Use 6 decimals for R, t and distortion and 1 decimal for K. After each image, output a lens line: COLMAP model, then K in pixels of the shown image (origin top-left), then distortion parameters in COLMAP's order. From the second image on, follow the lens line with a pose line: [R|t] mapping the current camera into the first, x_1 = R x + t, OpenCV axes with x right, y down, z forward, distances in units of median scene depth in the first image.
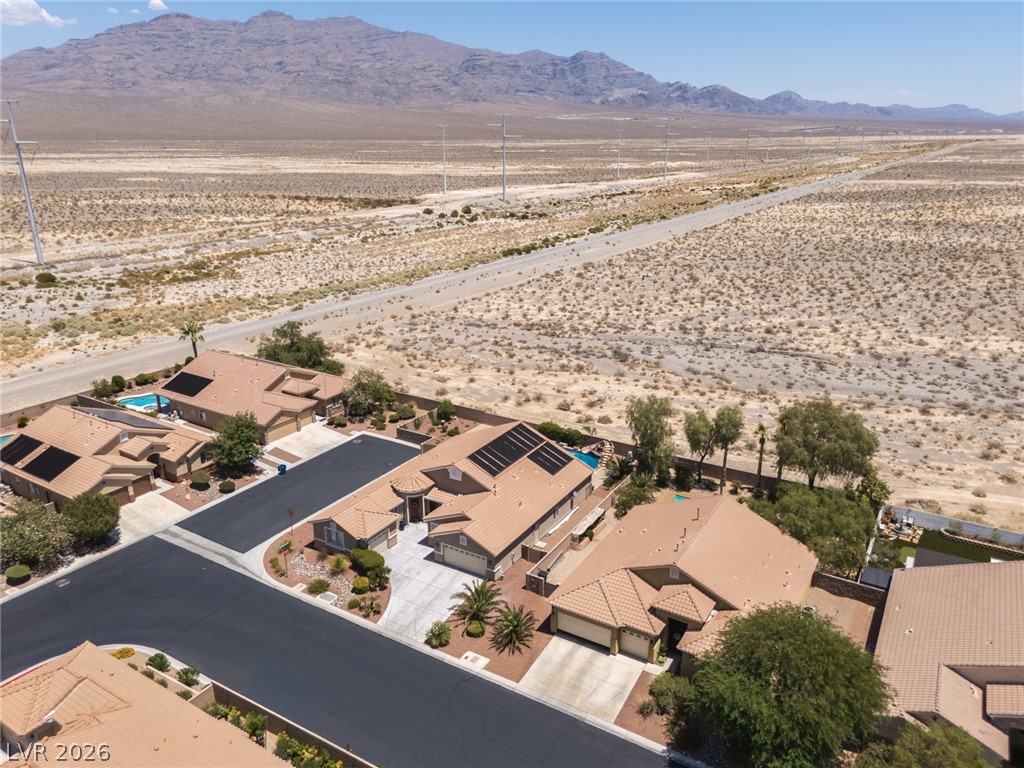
lens RADIAL K [[754.9, 0, 511.6], [0, 754.9, 384.0], [0, 0, 1]] dist [0.053729, -0.039239]
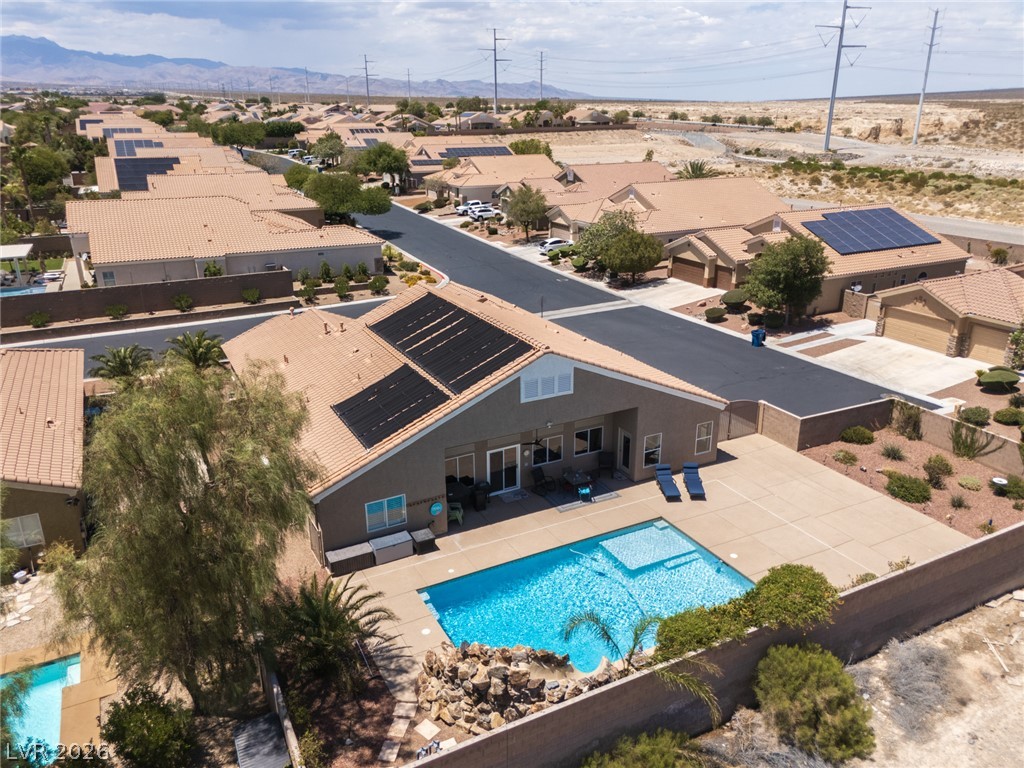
lens RADIAL K [[754.9, 0, 512.5], [0, 754.9, 384.0], [0, 0, 1]] dist [0.053729, -0.039239]
pose [[-0.512357, 0.302012, -0.803915, 0.327273], [-0.264346, 0.835204, 0.482241, -0.106996], [0.817075, 0.459591, -0.348087, 1.224866]]
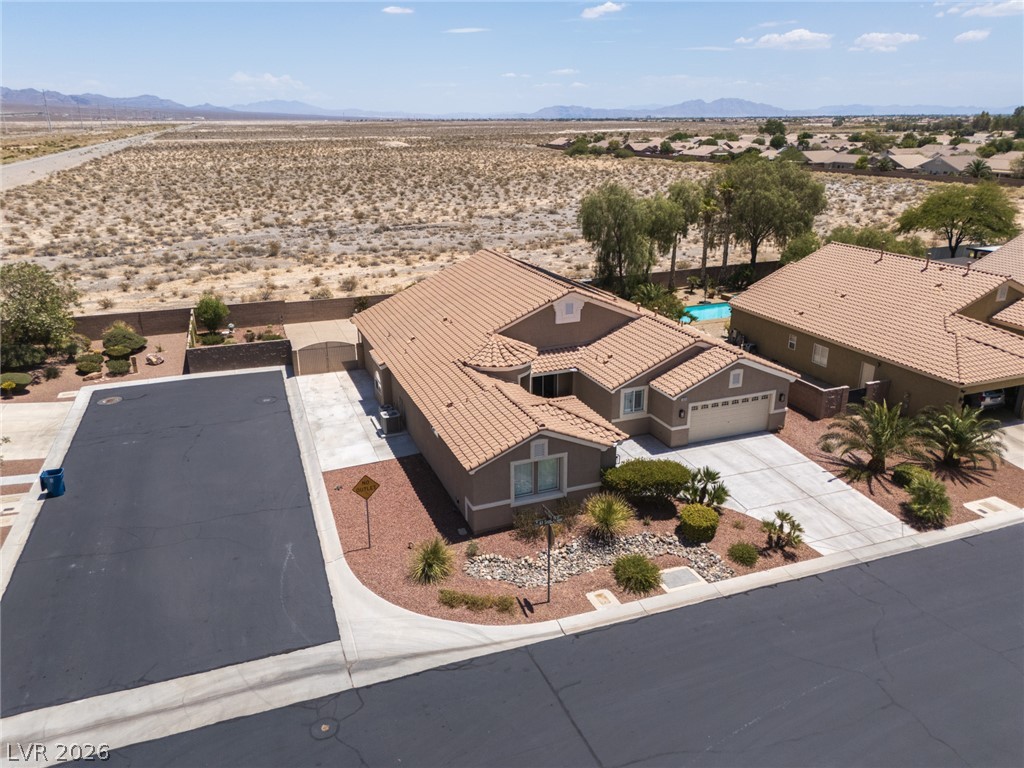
lens RADIAL K [[754.9, 0, 508.3], [0, 754.9, 384.1], [0, 0, 1]] dist [0.053729, -0.039239]
pose [[0.609656, -0.265929, 0.746727, -0.496257], [0.257293, 0.957426, 0.130902, 0.085781], [-0.749747, 0.112323, 0.652122, 0.672586]]
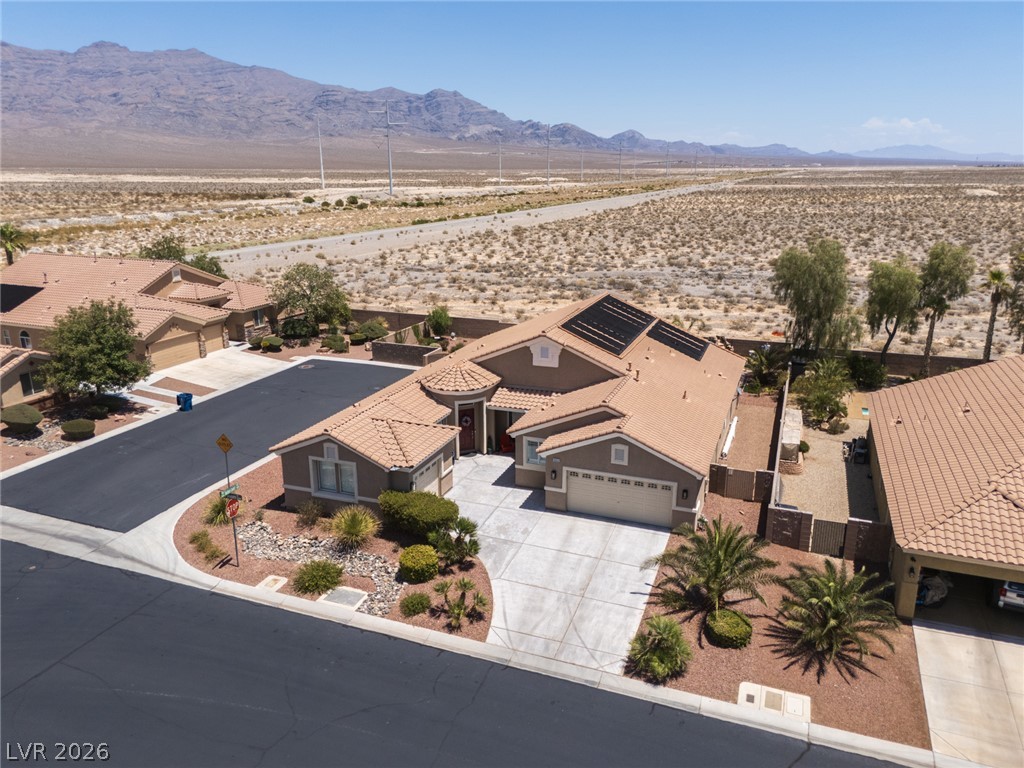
lens RADIAL K [[754.9, 0, 512.3], [0, 754.9, 383.9], [0, 0, 1]] dist [0.053729, -0.039239]
pose [[0.983965, -0.050204, 0.171149, -0.184364], [0.057604, 0.997595, -0.038549, 0.154506], [-0.168803, 0.047790, 0.984491, 0.469236]]
